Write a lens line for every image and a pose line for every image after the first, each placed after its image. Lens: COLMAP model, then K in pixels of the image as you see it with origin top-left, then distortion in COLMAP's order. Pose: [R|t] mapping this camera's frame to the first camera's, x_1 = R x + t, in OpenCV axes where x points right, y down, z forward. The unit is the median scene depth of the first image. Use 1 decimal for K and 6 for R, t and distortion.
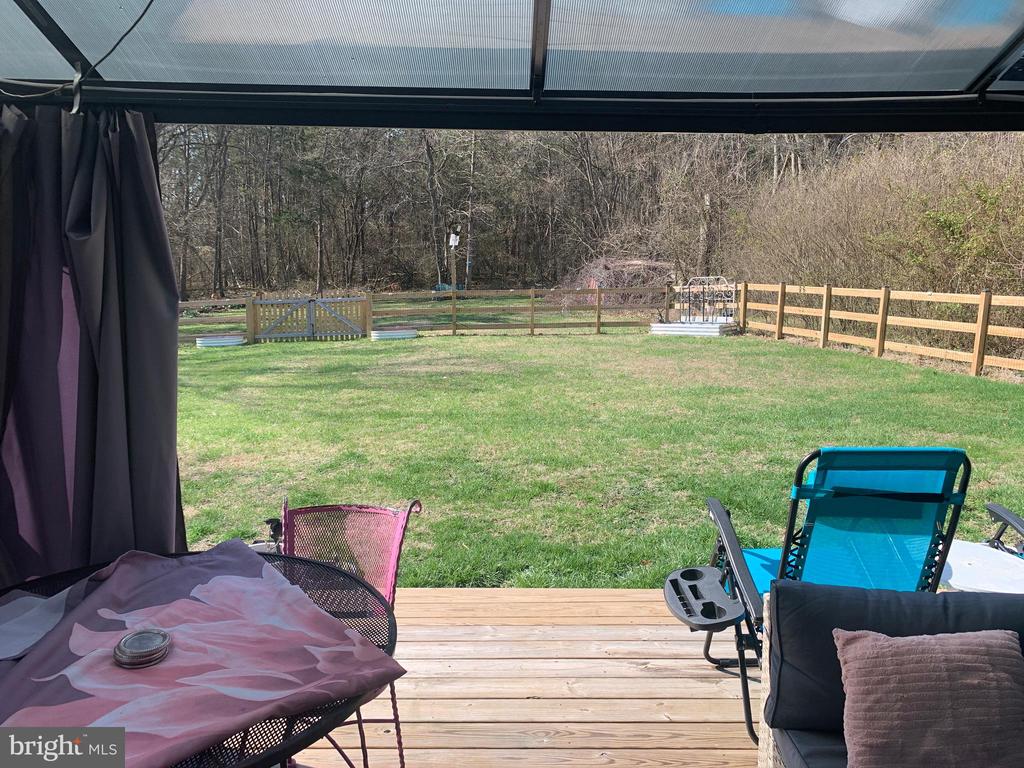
lens RADIAL K [[780.5, 0, 507.2], [0, 780.5, 373.2], [0, 0, 1]] dist [0.031904, -0.028528]
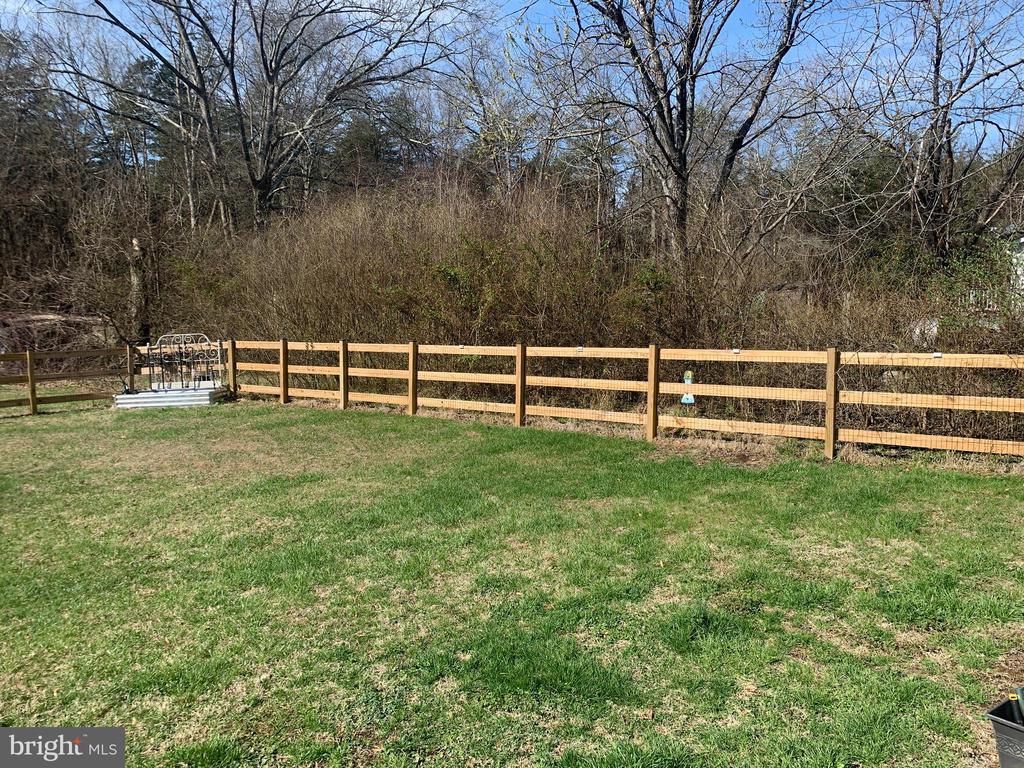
lens RADIAL K [[780.5, 0, 507.7], [0, 780.5, 378.5], [0, 0, 1]] dist [0.031904, -0.028528]
pose [[0.741836, -0.066385, 0.667287, -0.047286], [0.106087, 0.994175, -0.019034, -0.024635], [-0.662137, 0.084911, 0.744557, 0.161185]]
